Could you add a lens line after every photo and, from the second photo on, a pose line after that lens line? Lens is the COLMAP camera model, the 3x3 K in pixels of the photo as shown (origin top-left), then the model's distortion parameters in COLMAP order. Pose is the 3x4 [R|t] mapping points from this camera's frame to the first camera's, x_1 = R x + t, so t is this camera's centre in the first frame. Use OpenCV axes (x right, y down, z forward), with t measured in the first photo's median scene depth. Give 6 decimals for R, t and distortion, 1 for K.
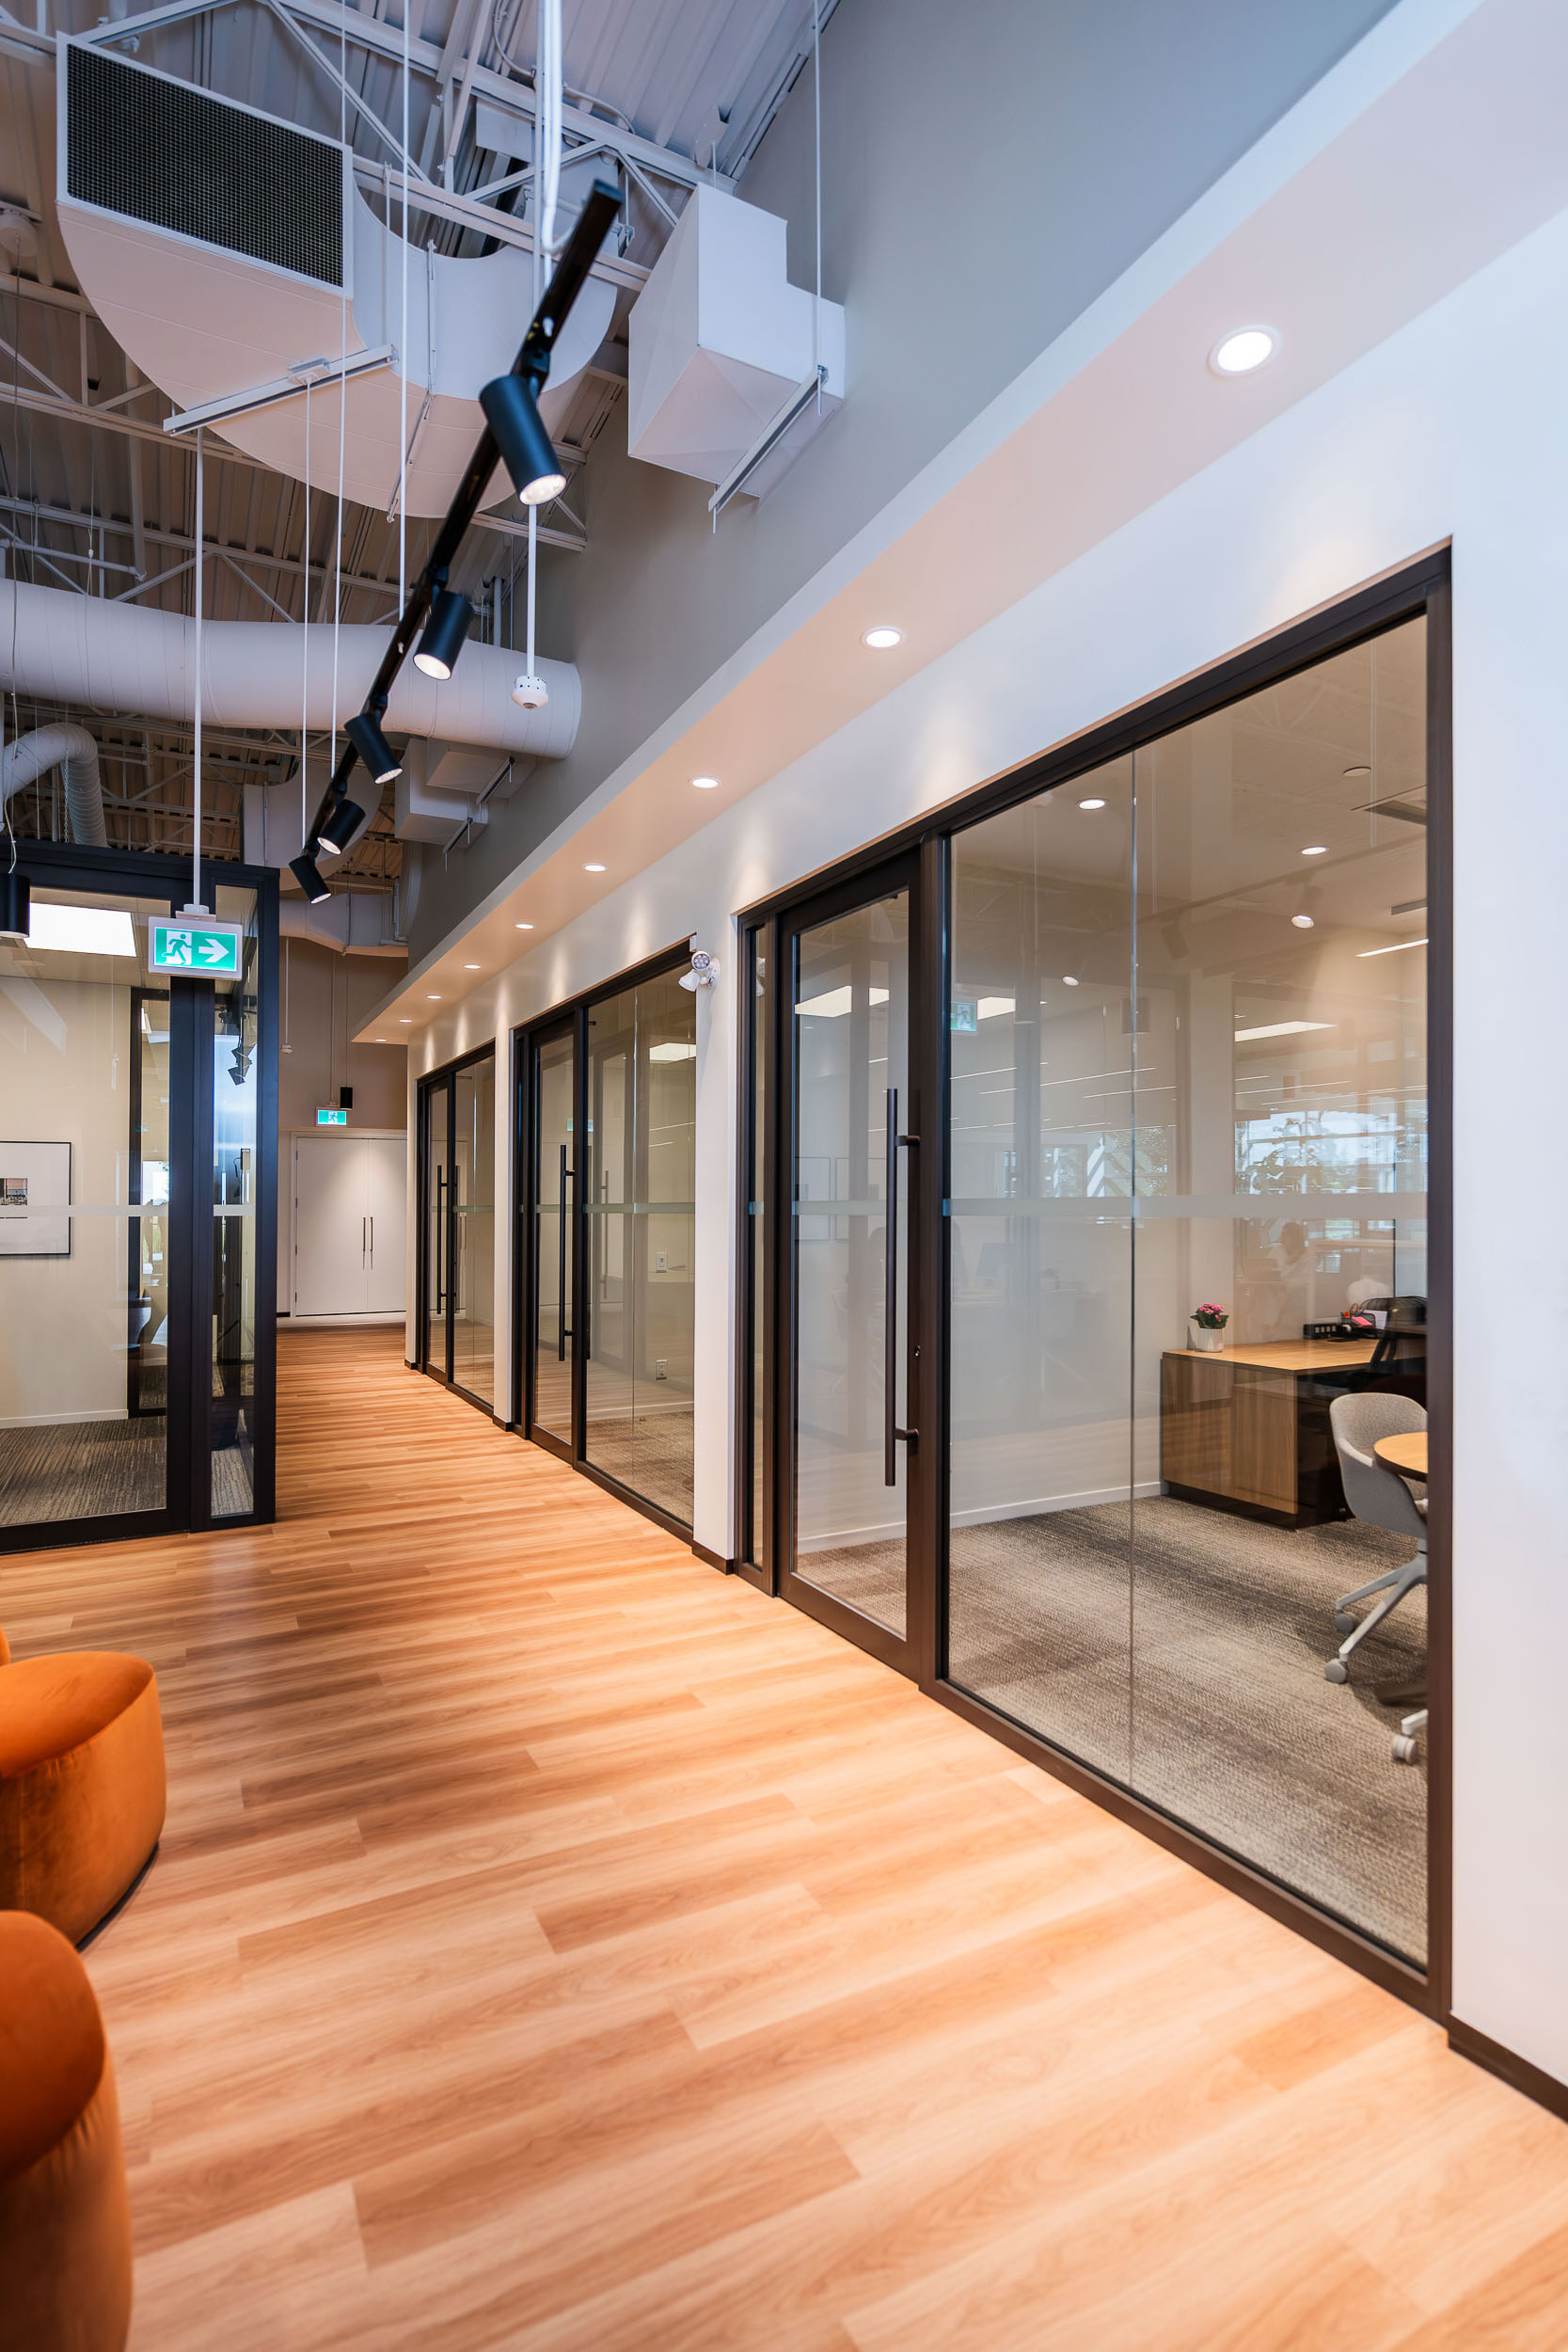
lens RADIAL K [[1137.3, 0, 784.0], [0, 1137.3, 1176.0], [0, 0, 1]] dist [-0.000085, 0.000222]
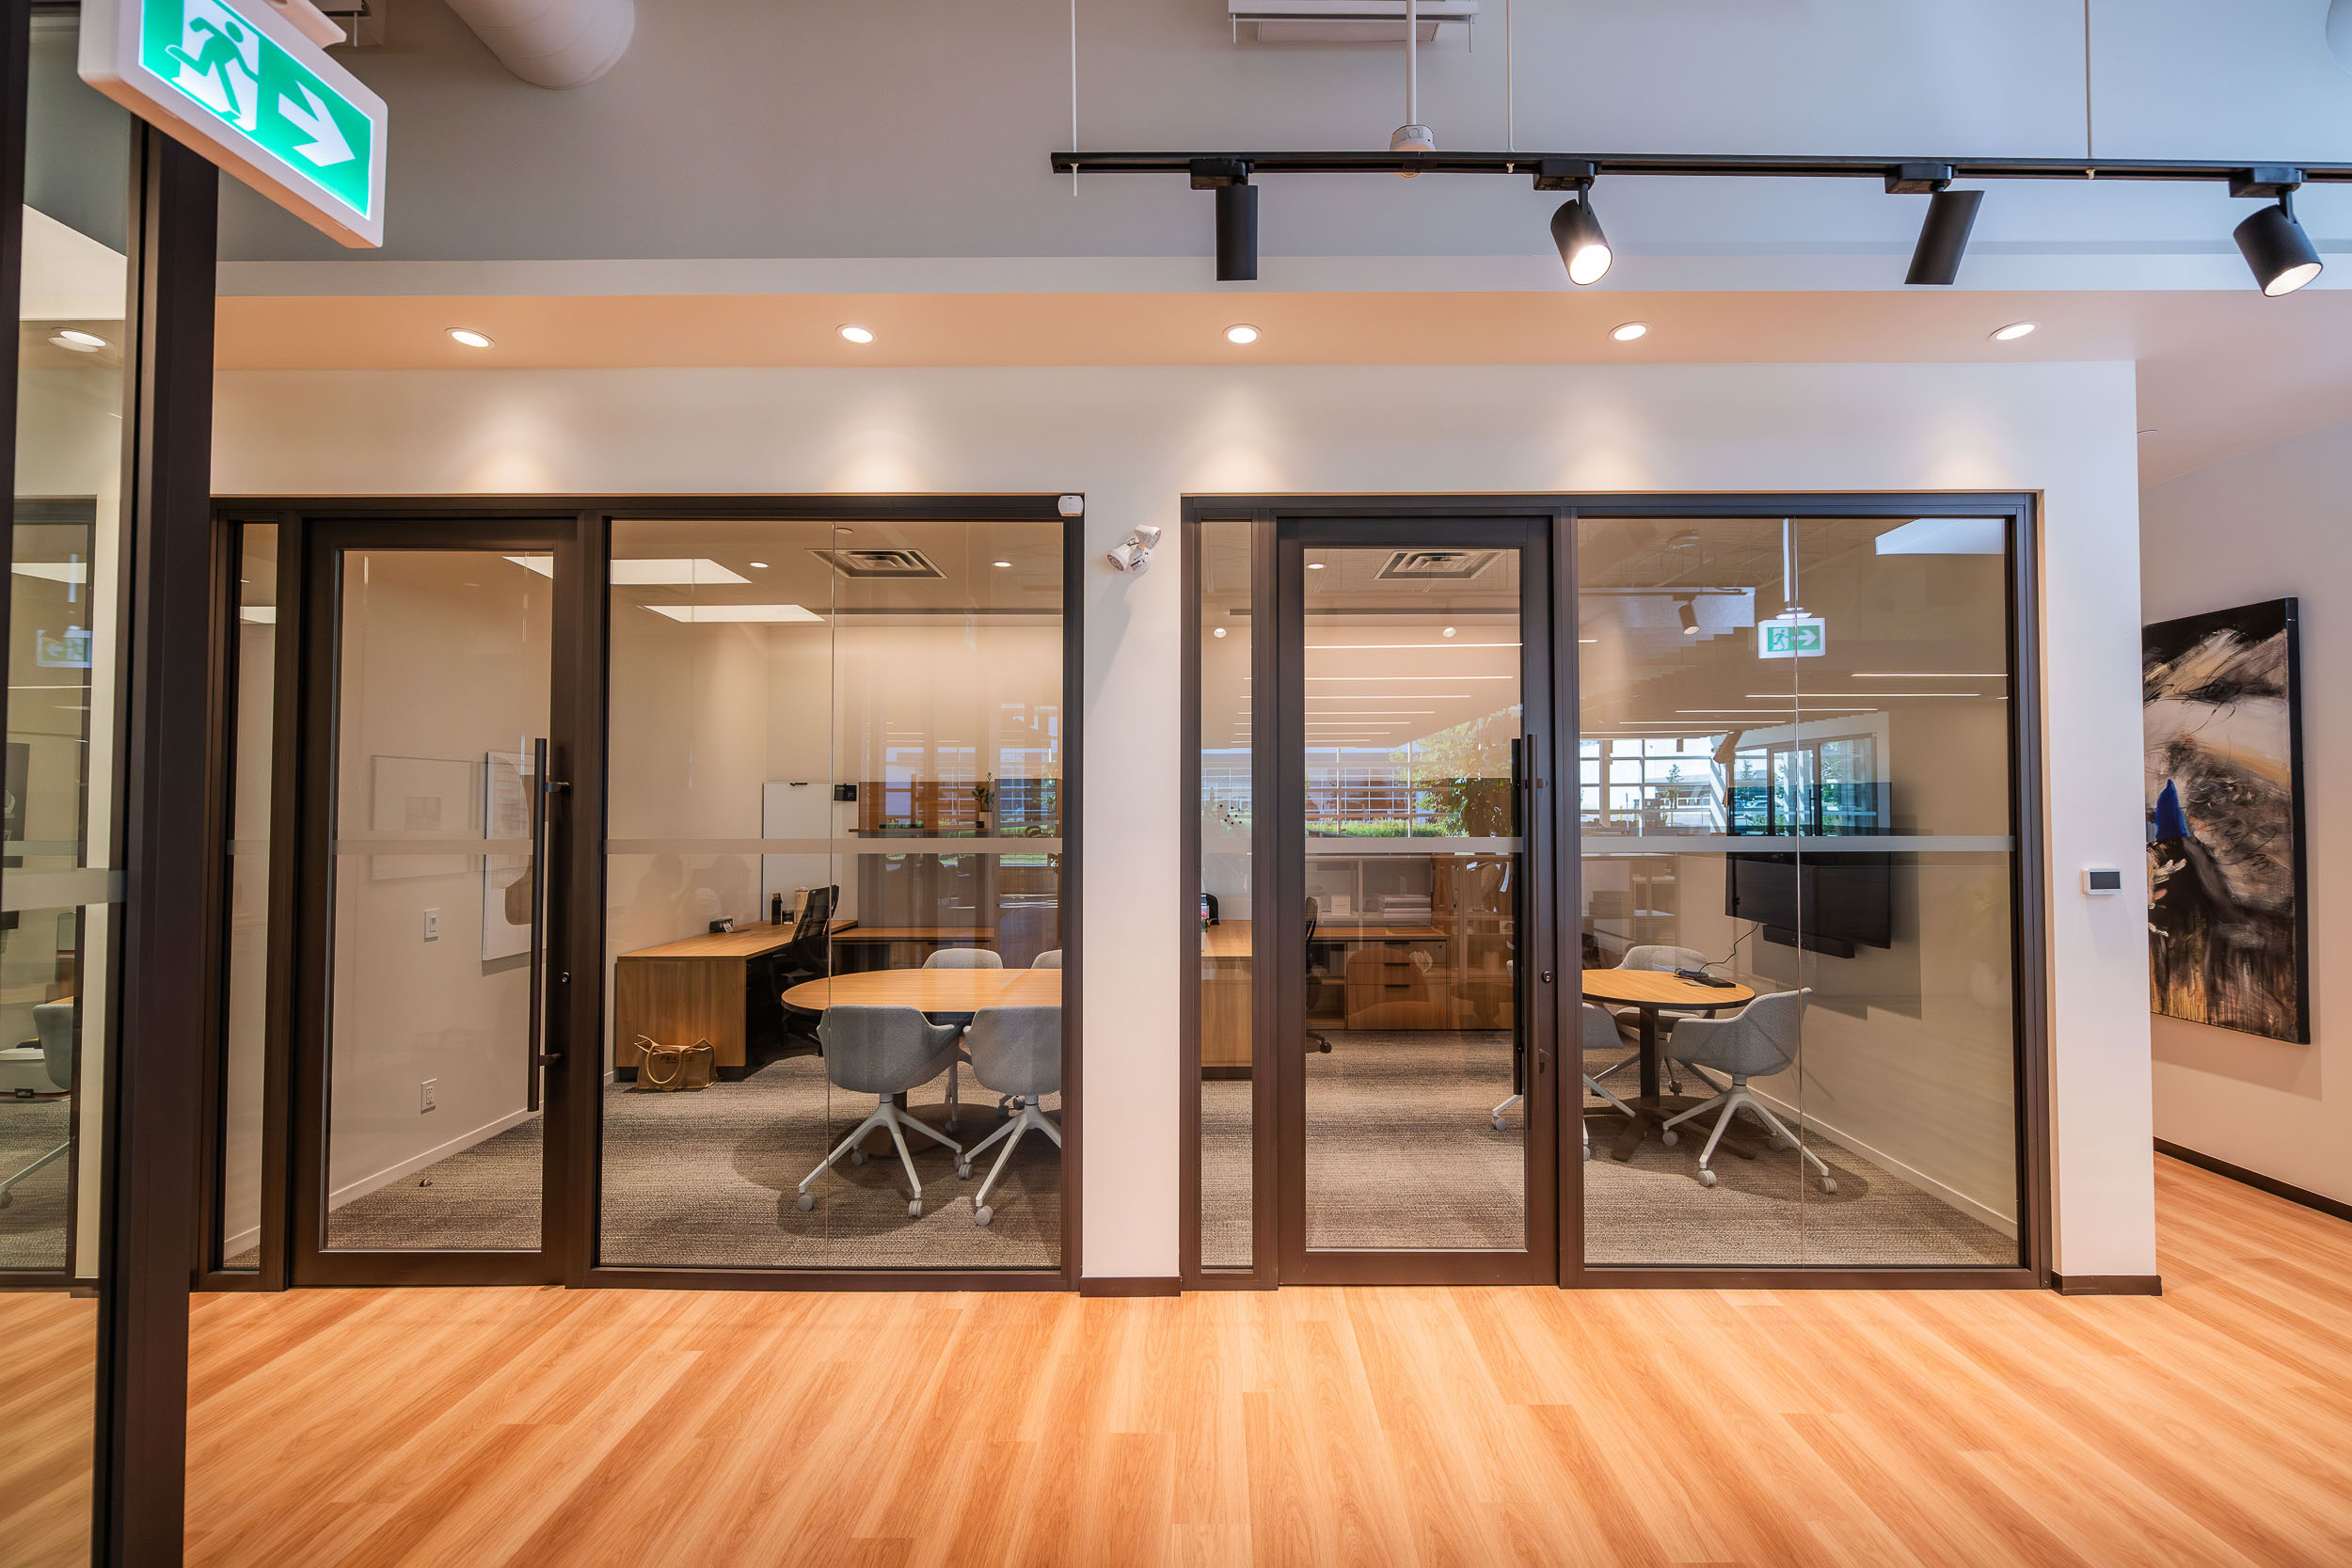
lens RADIAL K [[966.5, 0, 1176.0], [0, 966.5, 784.0], [0, 0, 1]] dist [-0.000875, -0.000614]
pose [[0.469495, 0.021515, 0.882673, -0.704327], [-0.031845, 0.999465, -0.007423, -0.013071], [-0.882361, -0.024624, 0.469929, 0.715247]]
